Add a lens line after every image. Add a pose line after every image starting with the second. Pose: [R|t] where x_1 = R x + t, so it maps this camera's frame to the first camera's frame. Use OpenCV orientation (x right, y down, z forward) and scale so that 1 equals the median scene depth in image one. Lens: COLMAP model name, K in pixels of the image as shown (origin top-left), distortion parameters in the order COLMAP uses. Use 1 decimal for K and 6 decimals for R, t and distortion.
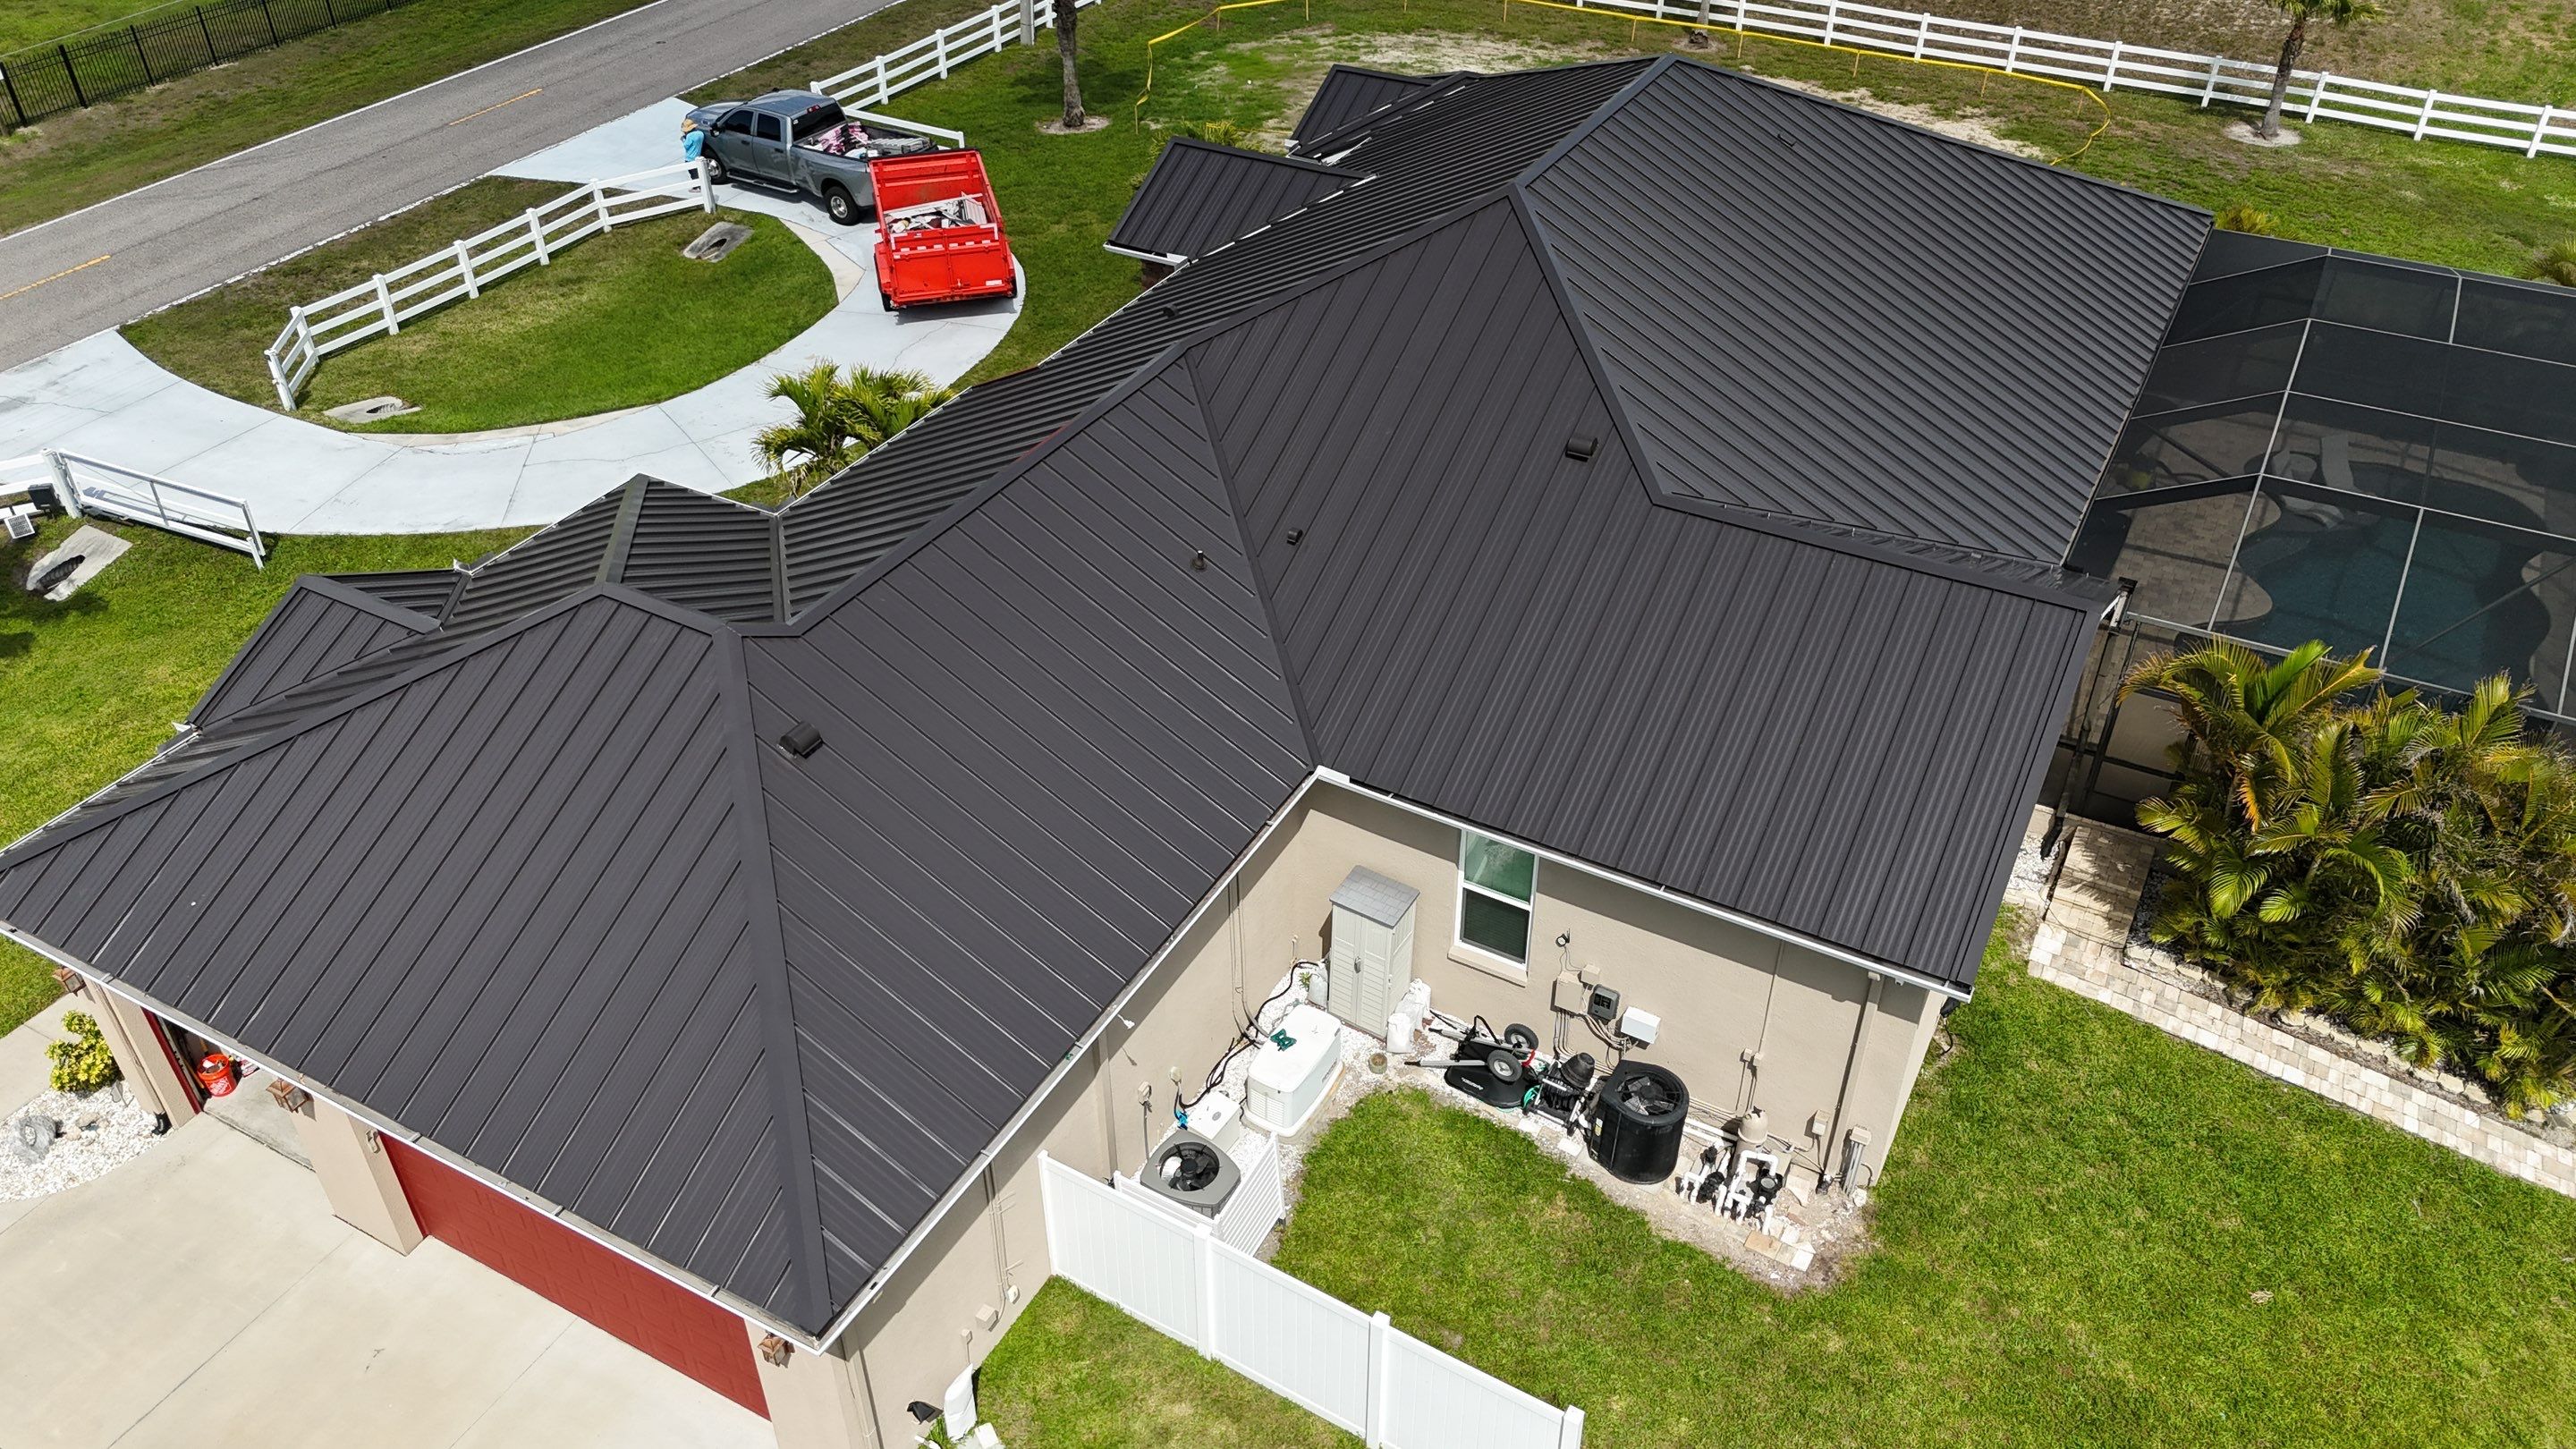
lens RADIAL K [[1894.4, 0, 1292.1], [0, 1894.4, 720.3], [0, 0, 1]] dist [0.065418, -0.057539]
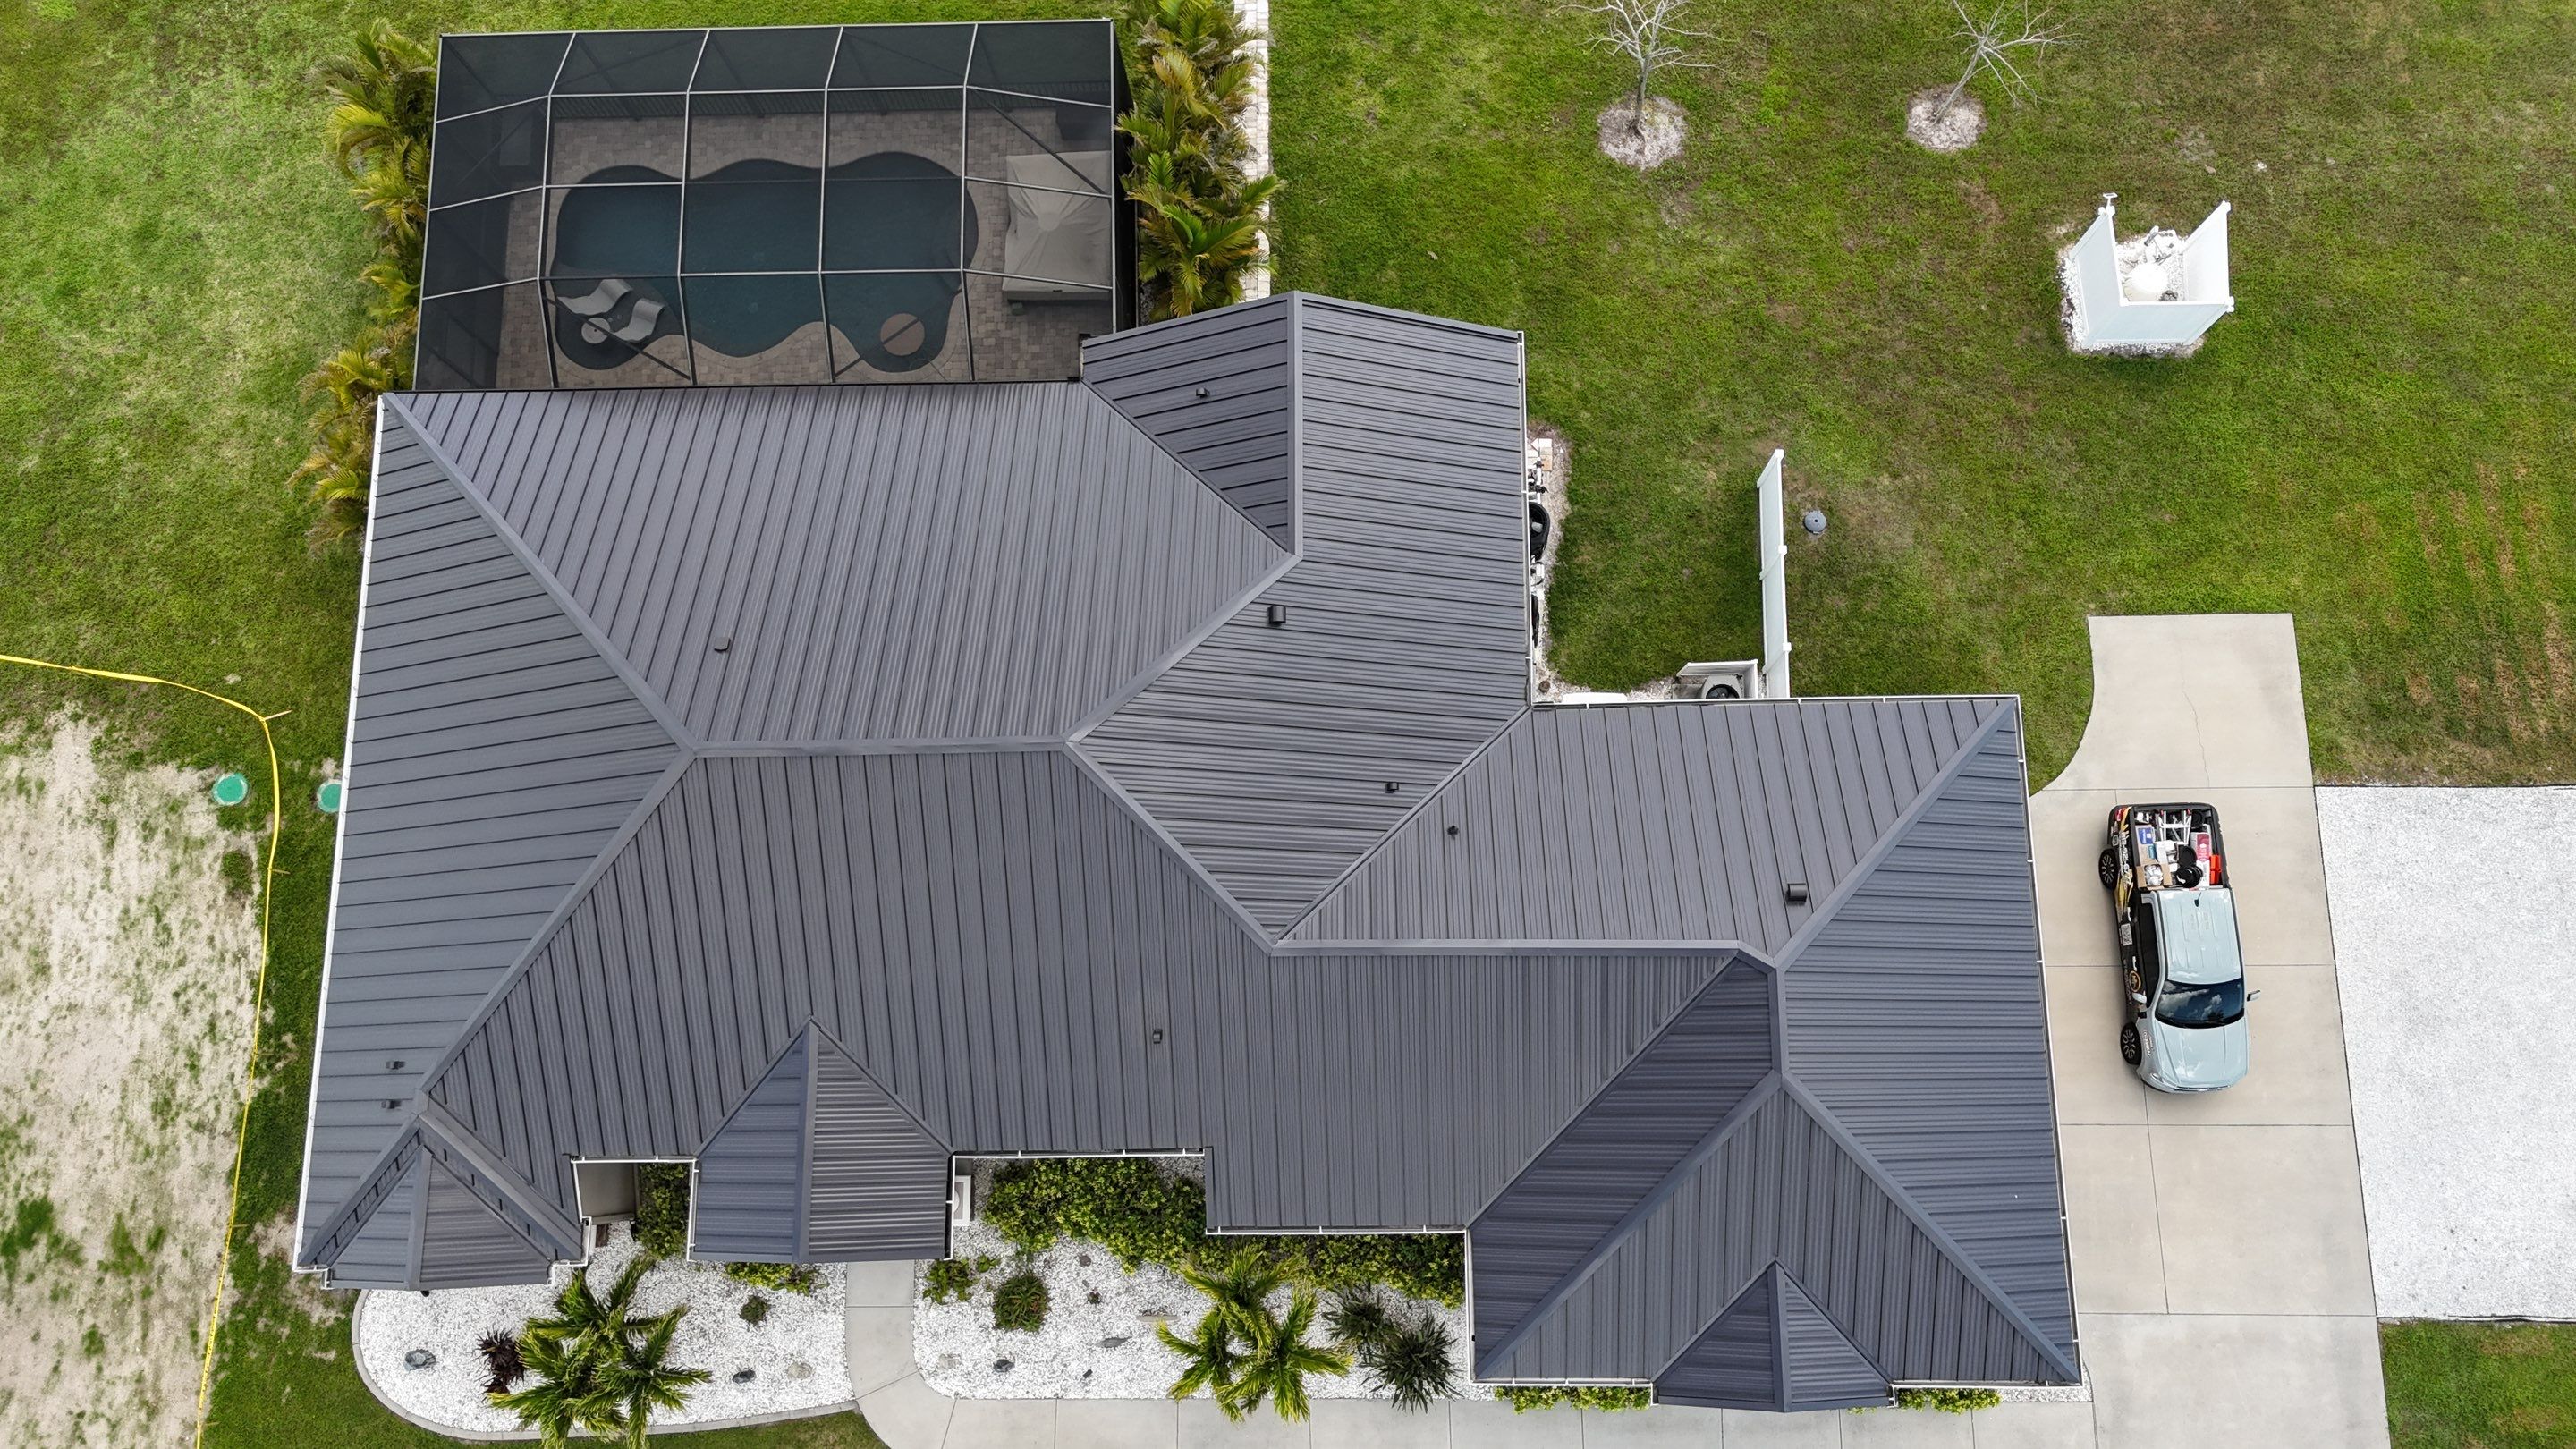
lens RADIAL K [[1894.4, 0, 1287.5], [0, 1894.4, 712.1], [0, 0, 1]] dist [0.065418, -0.057539]
pose [[-0.487141, -0.849311, 0.203383, -0.128056], [0.558432, -0.123877, 0.820249, -0.832336], [-0.671452, 0.513152, 0.534628, 0.167852]]
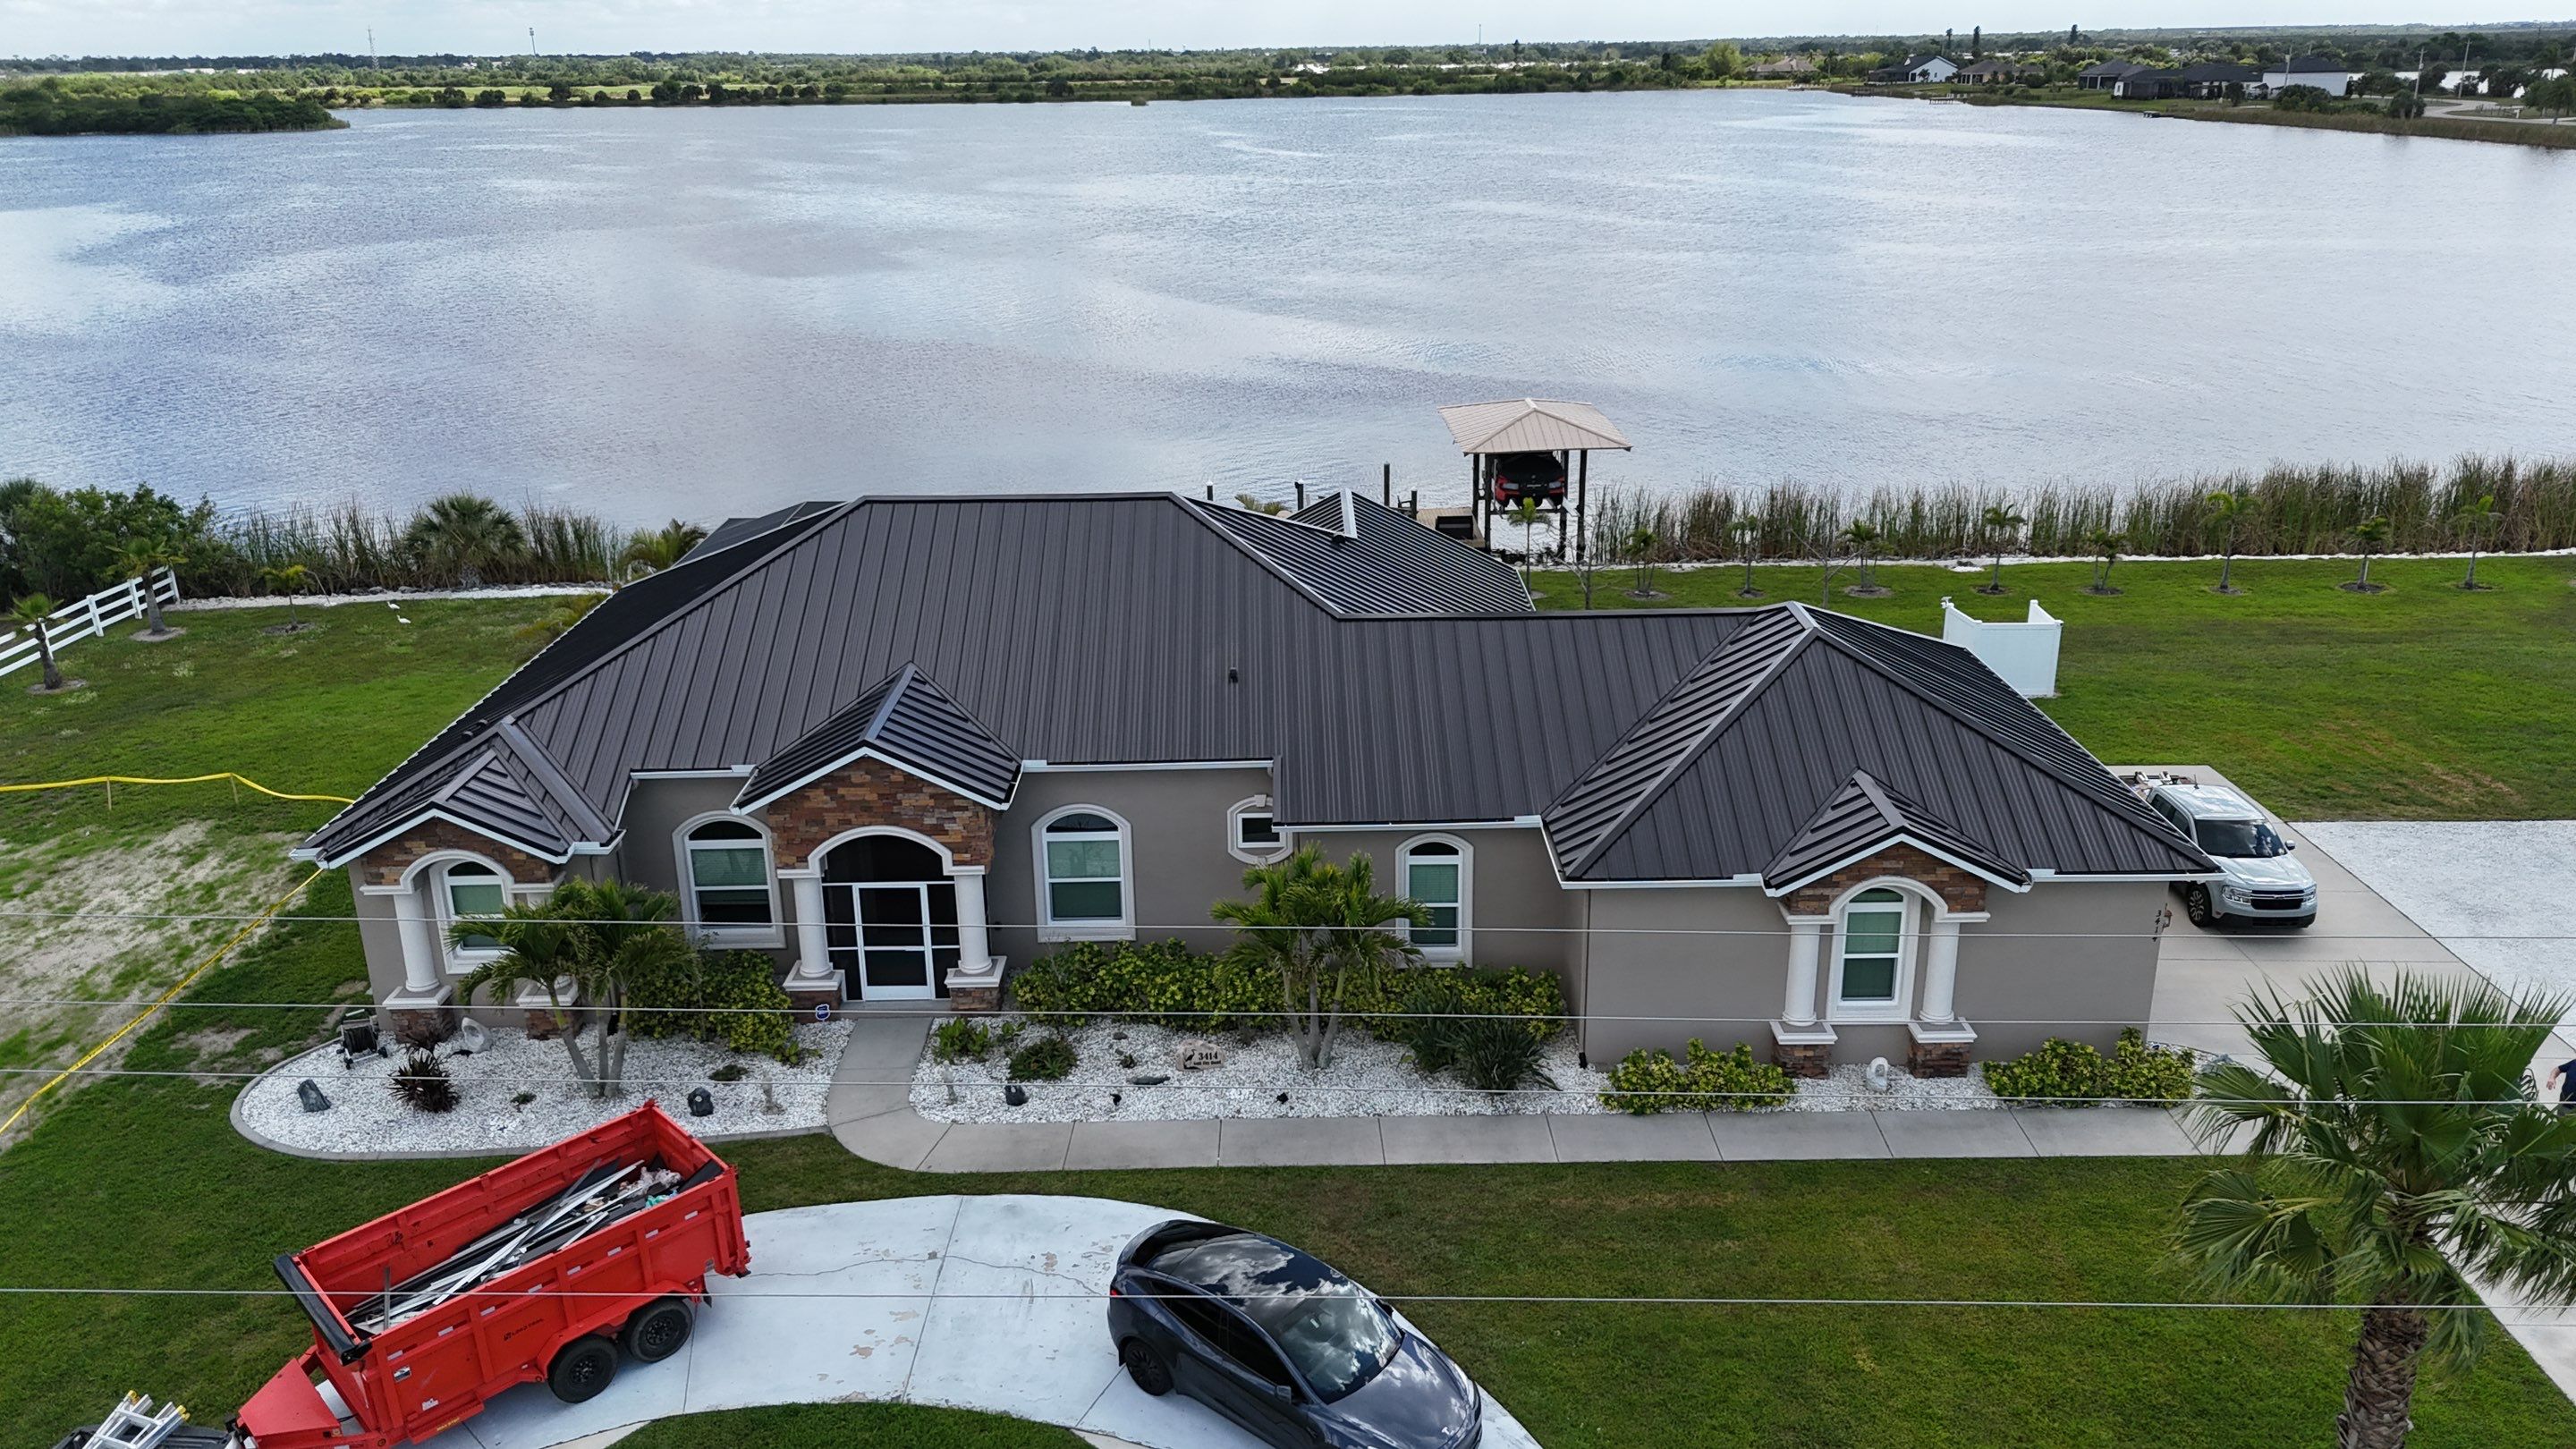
lens RADIAL K [[1894.4, 0, 1293.9], [0, 1894.4, 723.2], [0, 0, 1]] dist [0.065418, -0.057539]
pose [[-0.486533, -0.279665, 0.827692, -0.844498], [0.536079, 0.652506, 0.535589, -0.631315], [-0.689859, 0.704290, -0.167543, 0.909788]]
